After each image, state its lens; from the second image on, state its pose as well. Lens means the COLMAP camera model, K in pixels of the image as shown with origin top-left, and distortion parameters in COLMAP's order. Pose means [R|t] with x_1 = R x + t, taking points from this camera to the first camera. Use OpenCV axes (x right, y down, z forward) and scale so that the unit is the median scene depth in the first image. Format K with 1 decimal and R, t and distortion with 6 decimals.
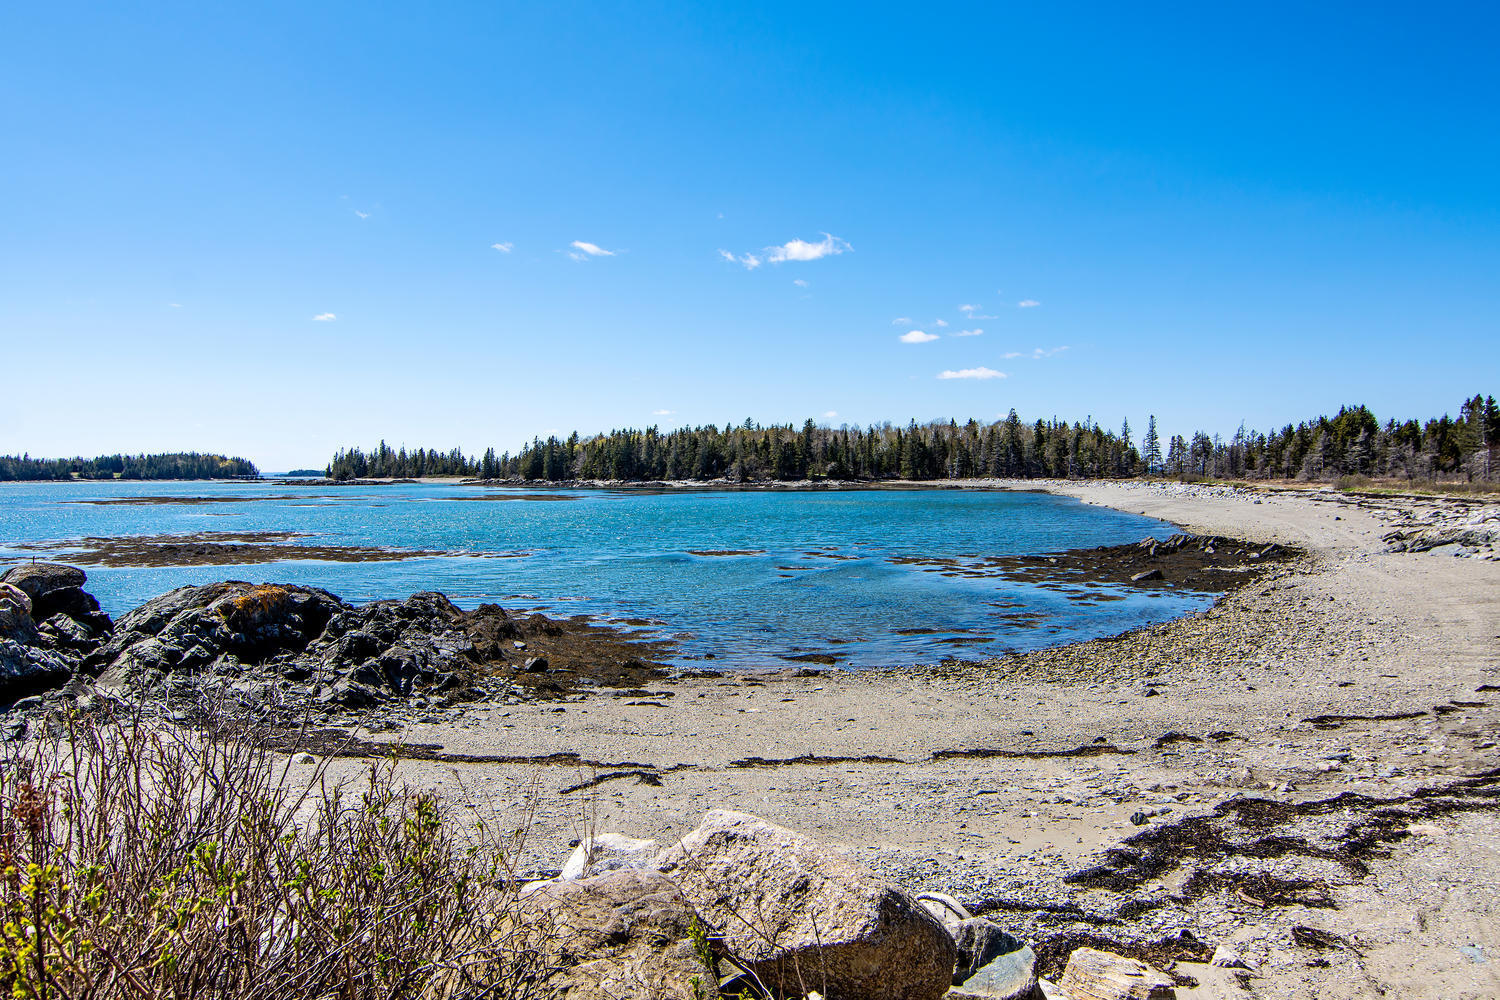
lens RADIAL K [[720.9, 0, 745.1], [0, 720.9, 515.6], [0, 0, 1]] dist [0.014790, -0.014857]
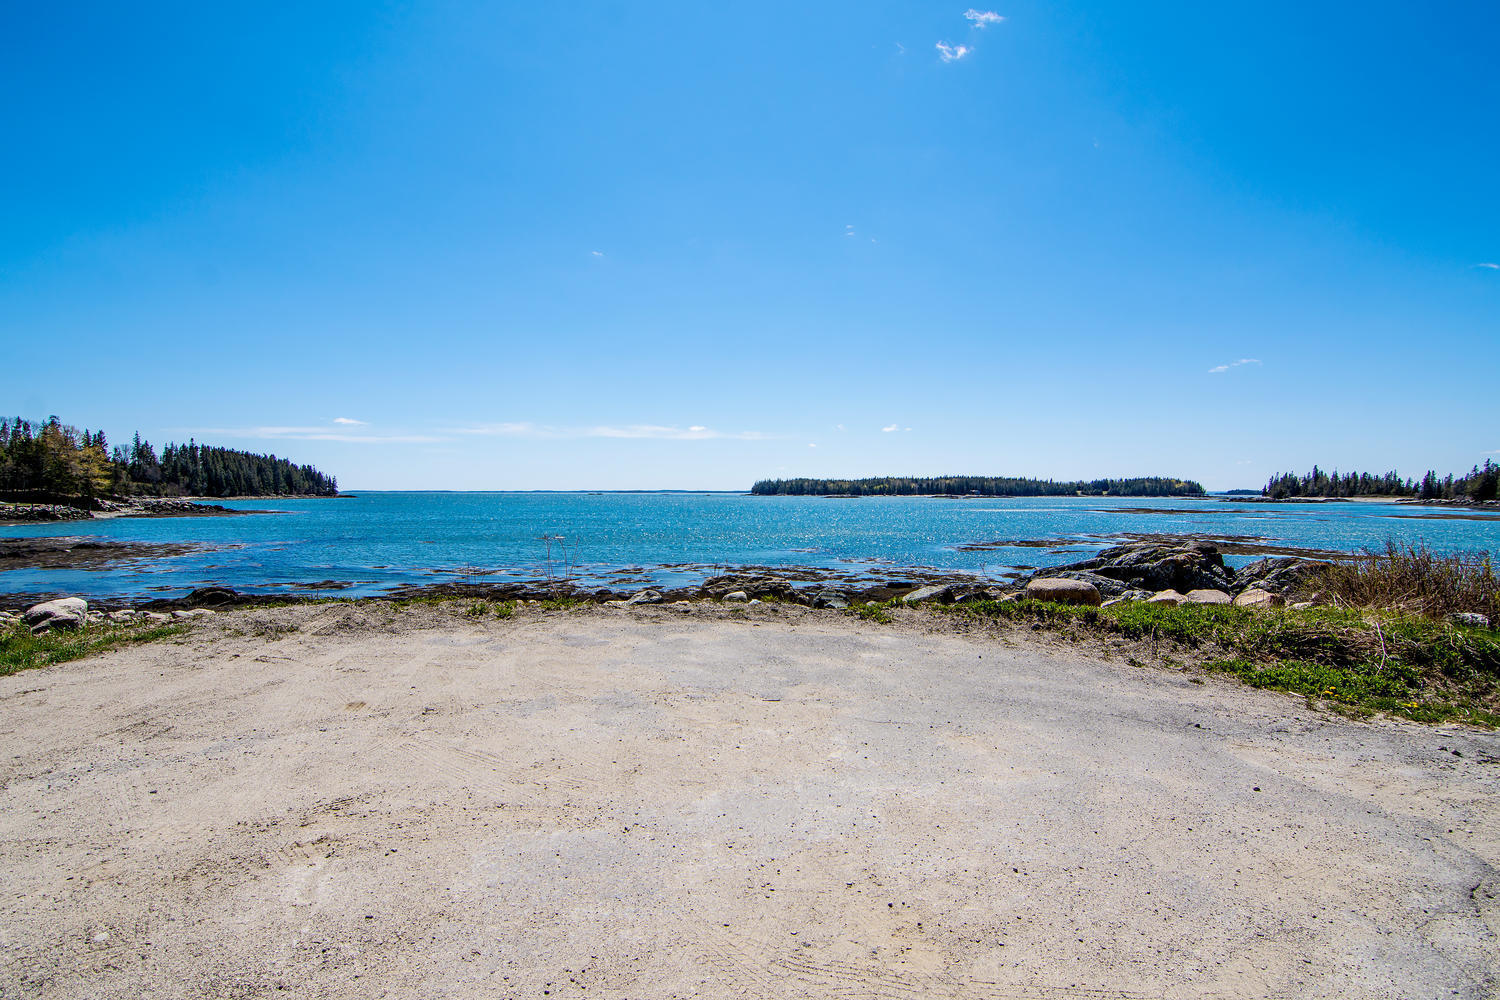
lens RADIAL K [[720.9, 0, 745.1], [0, 720.9, 515.6], [0, 0, 1]] dist [0.014790, -0.014857]
pose [[0.488440, 0.032641, -0.871987, 0.094143], [-0.042510, 0.999004, 0.013583, 0.003763], [0.871561, 0.030434, 0.489341, -0.431653]]
